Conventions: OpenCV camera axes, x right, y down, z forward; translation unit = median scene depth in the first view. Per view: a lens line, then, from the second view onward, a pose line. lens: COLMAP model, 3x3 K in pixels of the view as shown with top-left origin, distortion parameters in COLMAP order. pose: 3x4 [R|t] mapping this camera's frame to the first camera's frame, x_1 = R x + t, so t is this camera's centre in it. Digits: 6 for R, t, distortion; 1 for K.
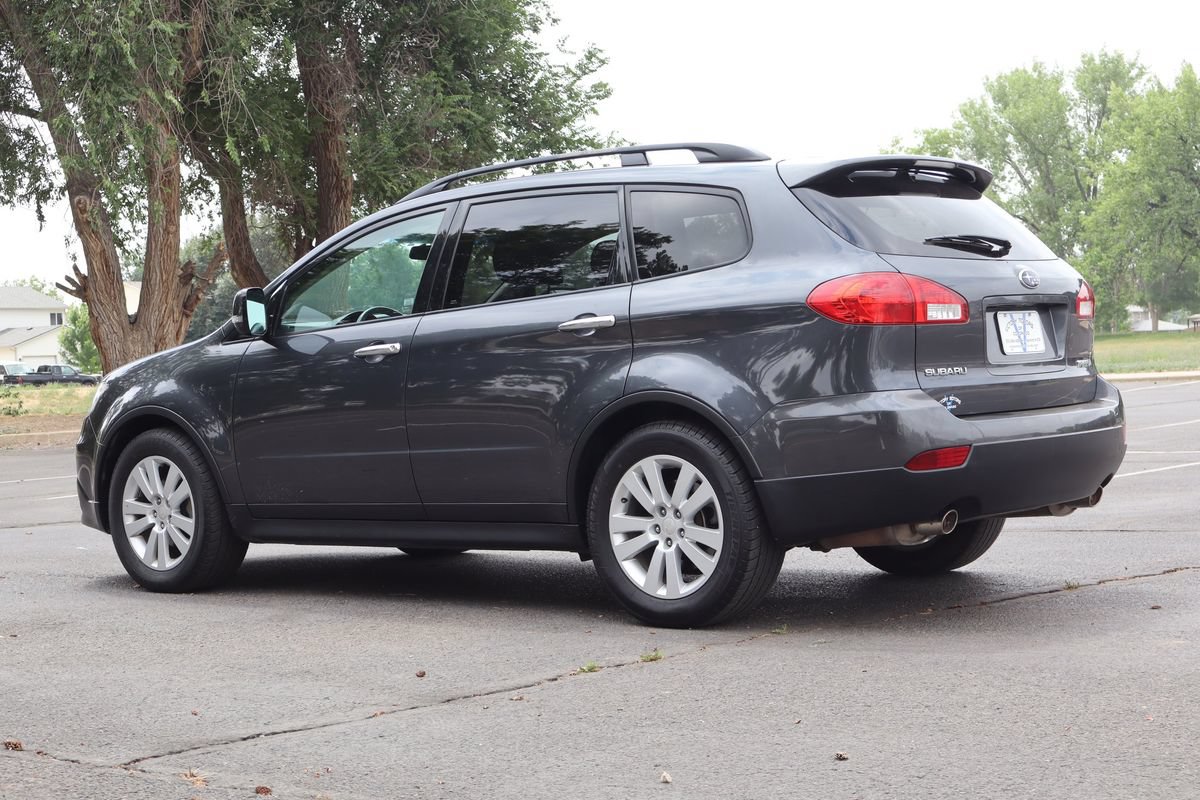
lens RADIAL K [[2121.1, 0, 600.0], [0, 2121.1, 400.0], [0, 0, 1]] dist [0.023525, -0.088222]
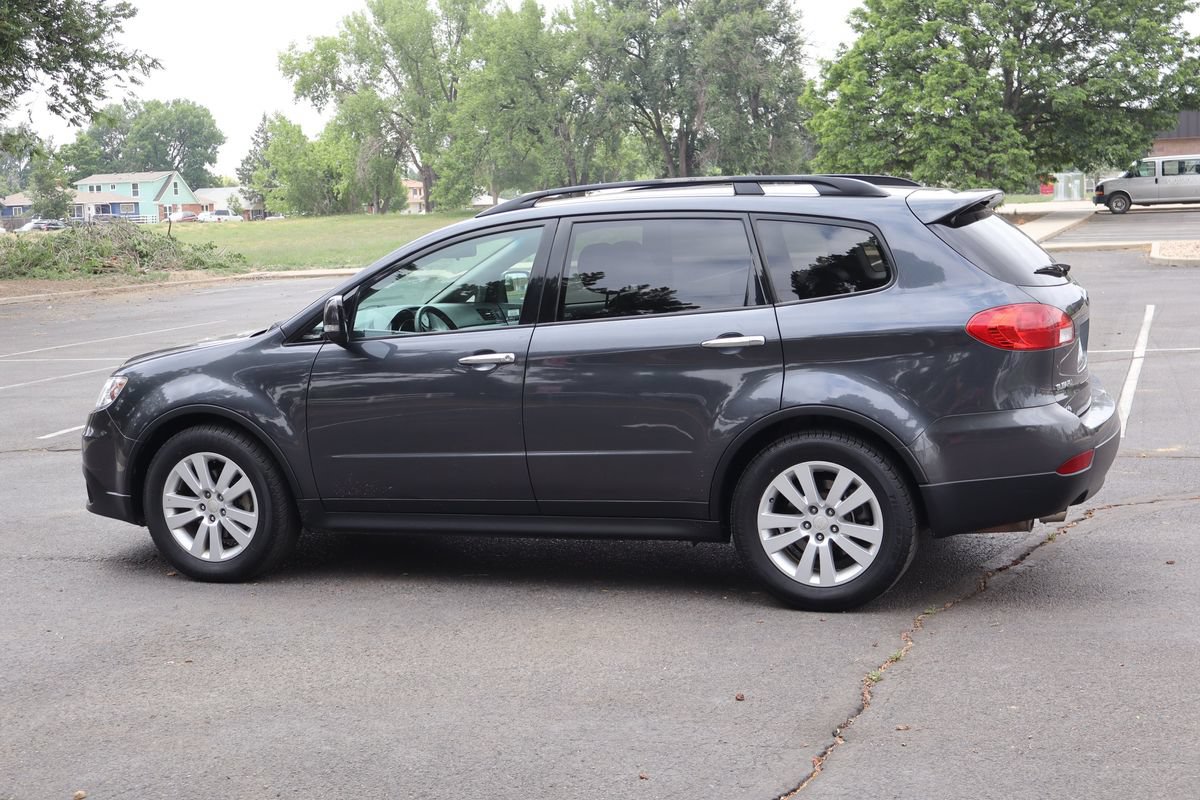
lens RADIAL K [[1729.3, 0, 600.0], [0, 1729.3, 400.0], [0, 0, 1]] dist [0.027193, -0.110100]
pose [[0.933408, -0.039408, 0.356647, -0.100290], [0.007366, 0.995846, 0.090759, -0.022490], [-0.358742, -0.082088, 0.929820, 0.046272]]
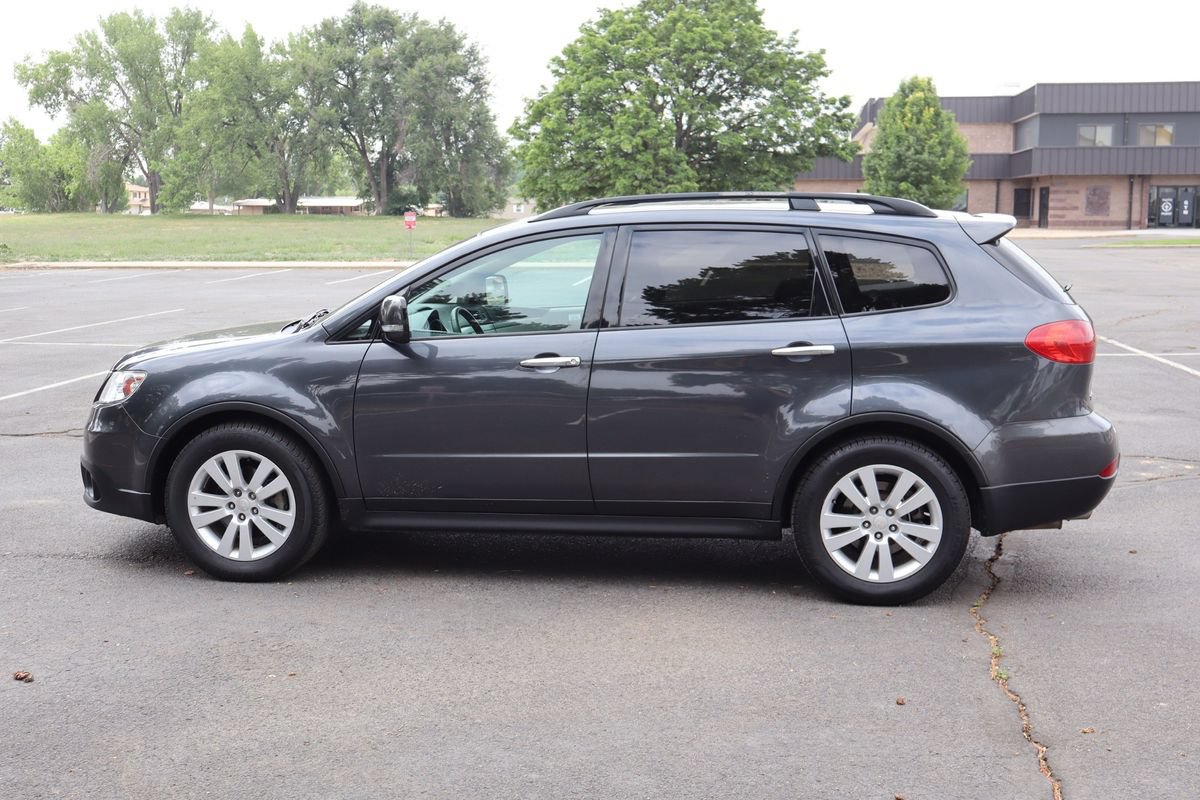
lens RADIAL K [[1438.6, 0, 600.0], [0, 1438.6, 400.0], [0, 0, 1]] dist [0.002603, 0.033885]
pose [[0.827738, -0.033251, 0.560129, -0.137490], [-0.027903, 0.994569, 0.100274, -0.021645], [-0.560421, -0.098629, 0.822314, 0.104720]]
